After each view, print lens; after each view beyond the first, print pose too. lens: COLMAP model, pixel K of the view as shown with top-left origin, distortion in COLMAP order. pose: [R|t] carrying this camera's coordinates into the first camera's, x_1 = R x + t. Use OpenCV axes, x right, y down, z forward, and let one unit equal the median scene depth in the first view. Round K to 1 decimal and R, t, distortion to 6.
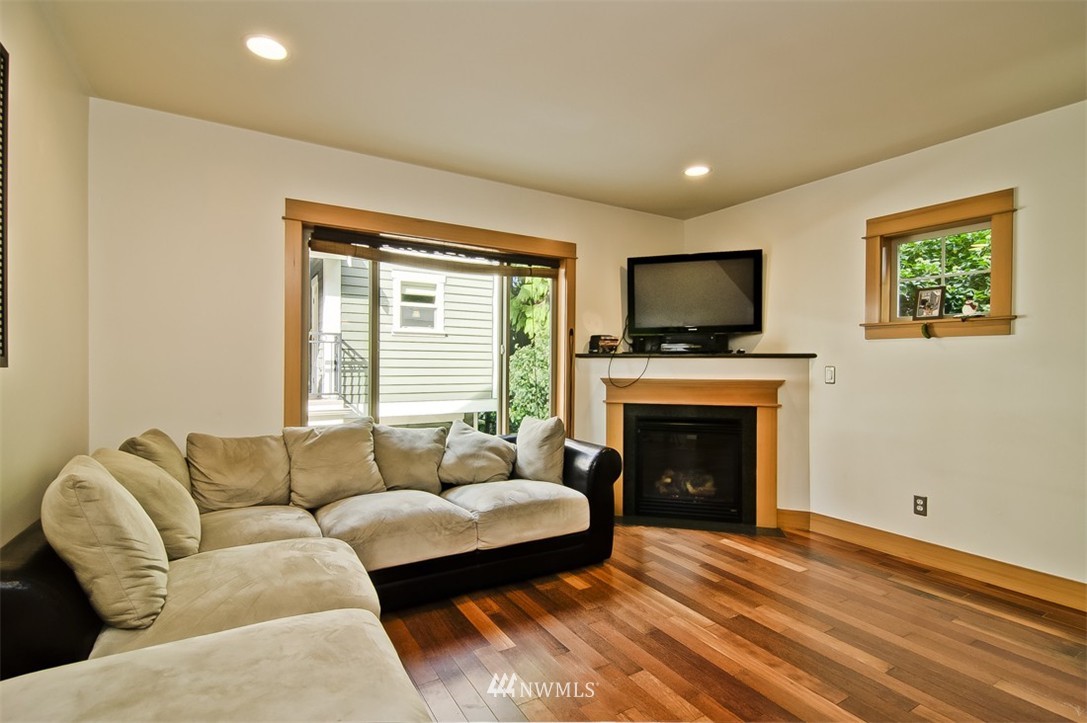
lens RADIAL K [[515.2, 0, 542.6], [0, 515.2, 362.6], [0, 0, 1]] dist [0.023426, -0.000456]
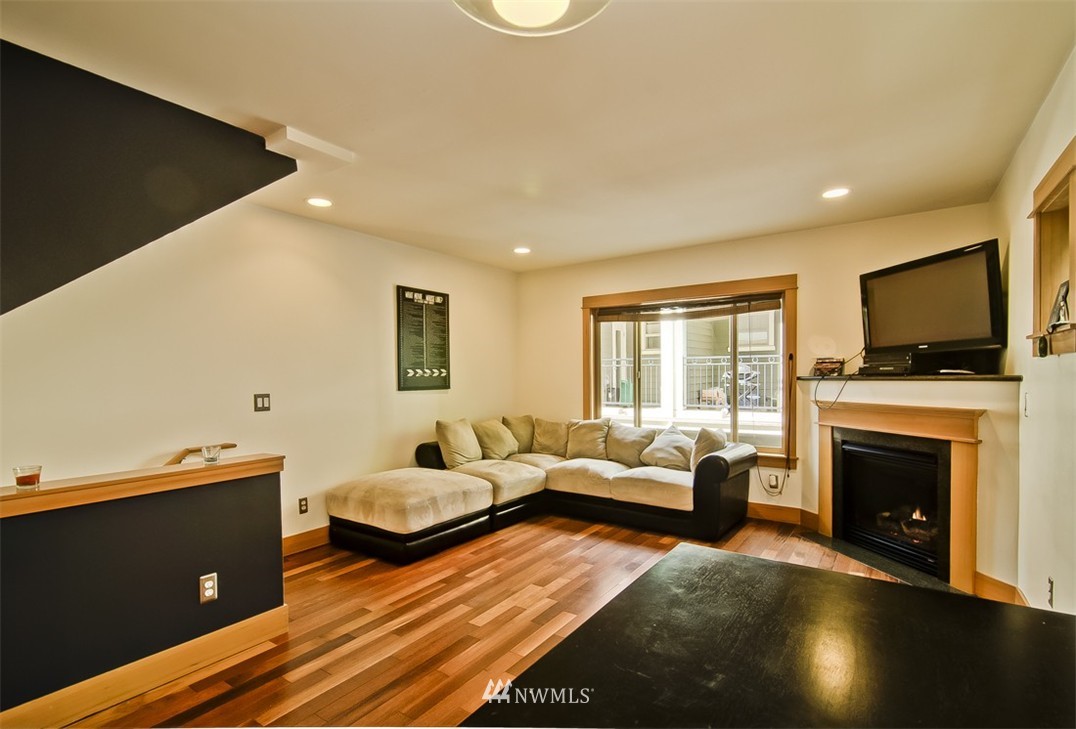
lens RADIAL K [[510.0, 0, 532.2], [0, 510.0, 383.9], [0, 0, 1]] dist [0.023426, -0.000456]
pose [[0.409642, 0.002991, -0.912241, 0.890283], [0.011976, 0.999891, 0.008656, -0.019690], [0.912168, -0.014471, 0.409561, 0.060653]]
